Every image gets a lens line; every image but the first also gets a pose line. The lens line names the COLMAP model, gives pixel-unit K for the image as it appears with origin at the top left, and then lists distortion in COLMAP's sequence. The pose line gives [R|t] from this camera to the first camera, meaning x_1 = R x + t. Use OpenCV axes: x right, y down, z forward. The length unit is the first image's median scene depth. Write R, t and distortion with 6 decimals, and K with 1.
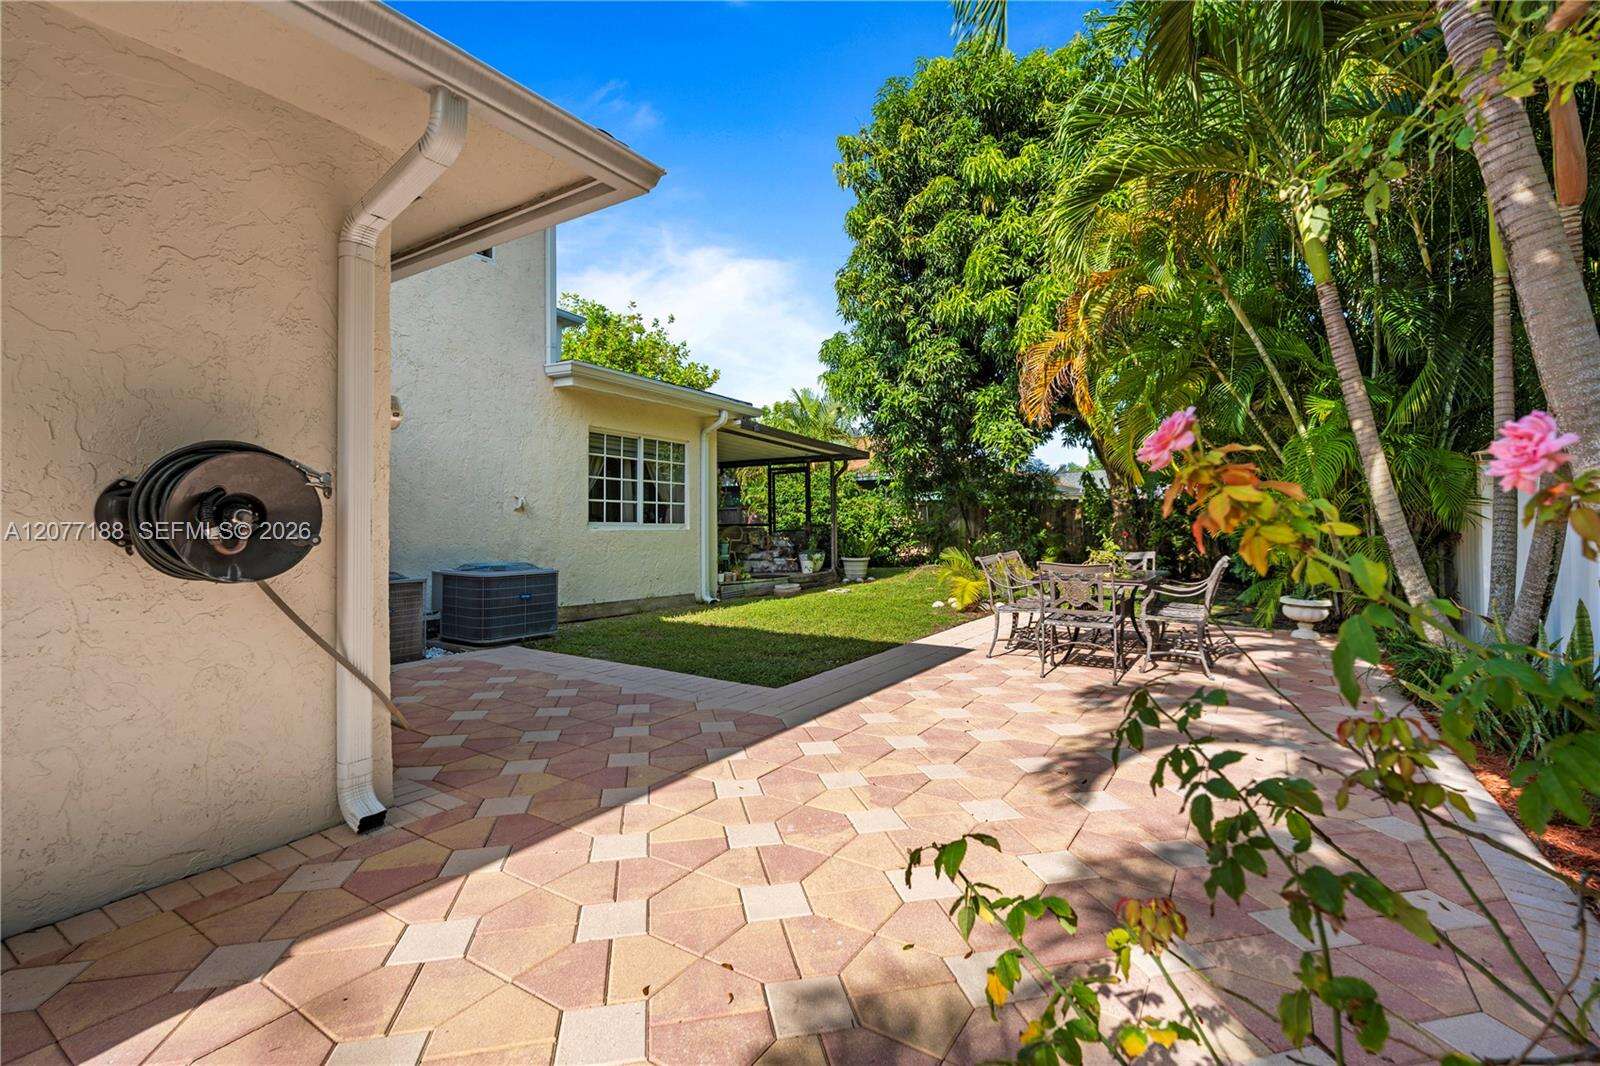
lens RADIAL K [[696.7, 0, 817.0], [0, 696.7, 509.1], [0, 0, 1]] dist [-0.010637, -0.001475]
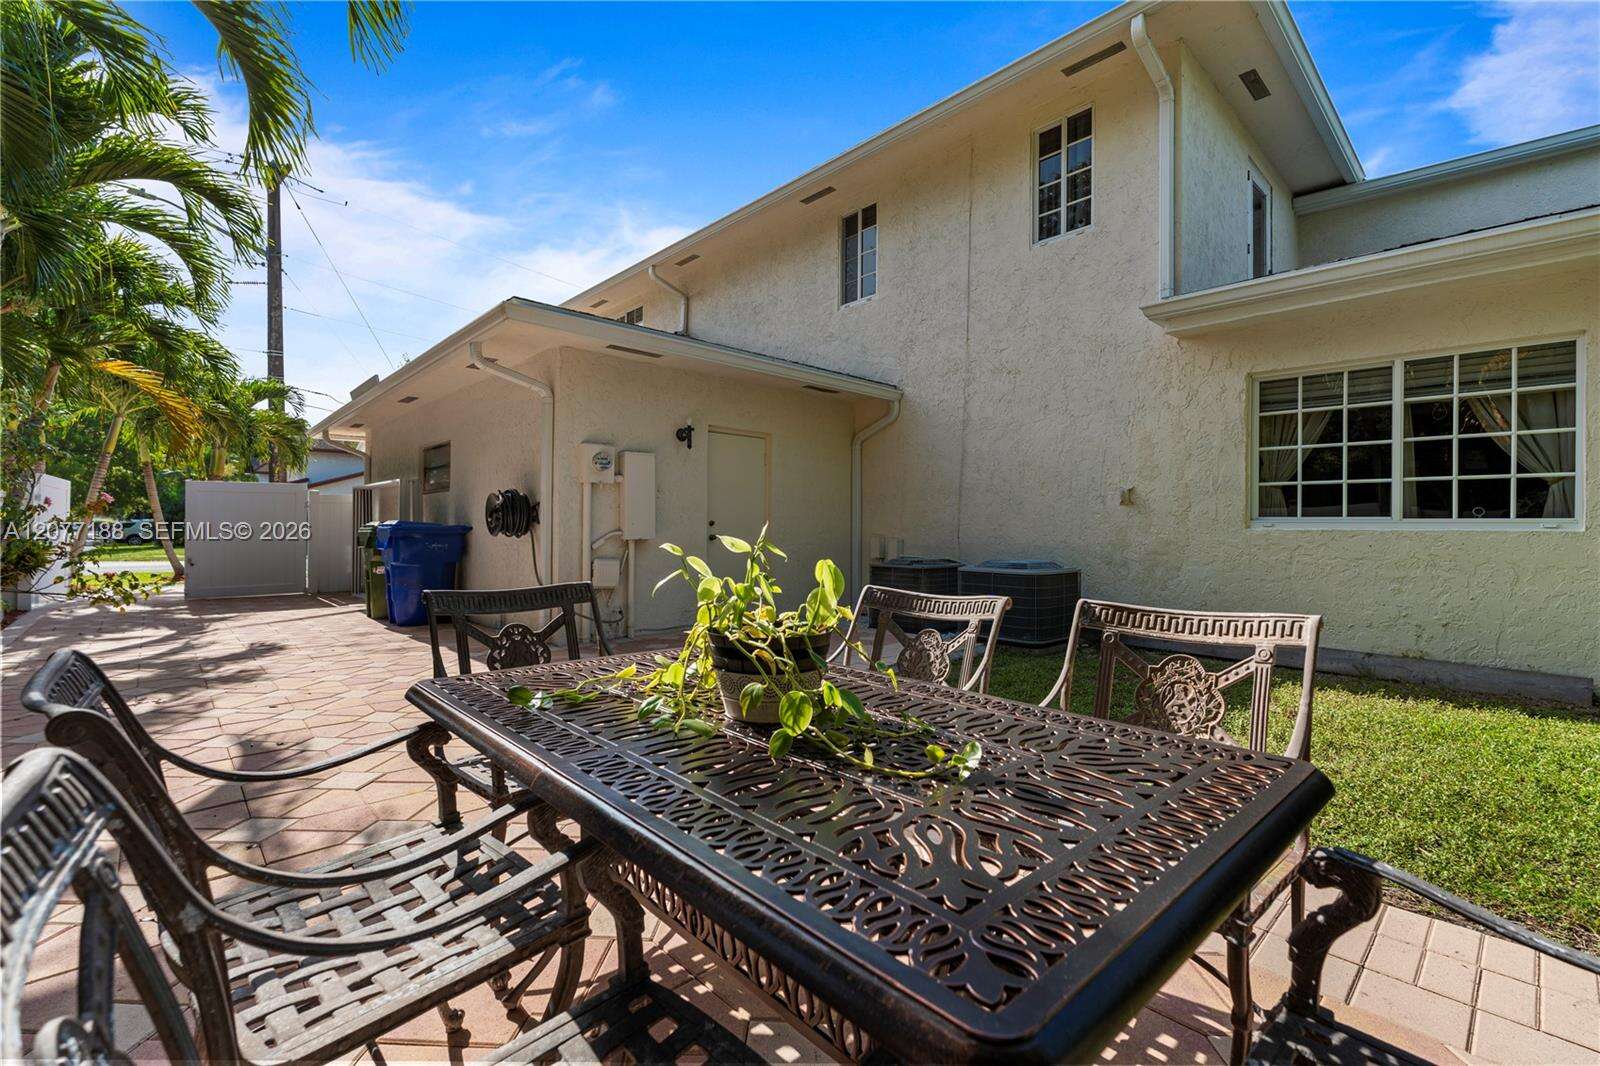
lens RADIAL K [[696.7, 0, 800.2], [0, 696.7, 531.9], [0, 0, 1]] dist [-0.010637, -0.001475]
pose [[-0.258641, 0.008814, -0.965933, 0.252335], [0.018664, 0.999817, 0.004126, 0.013026], [0.965793, -0.016961, -0.258759, 0.433100]]
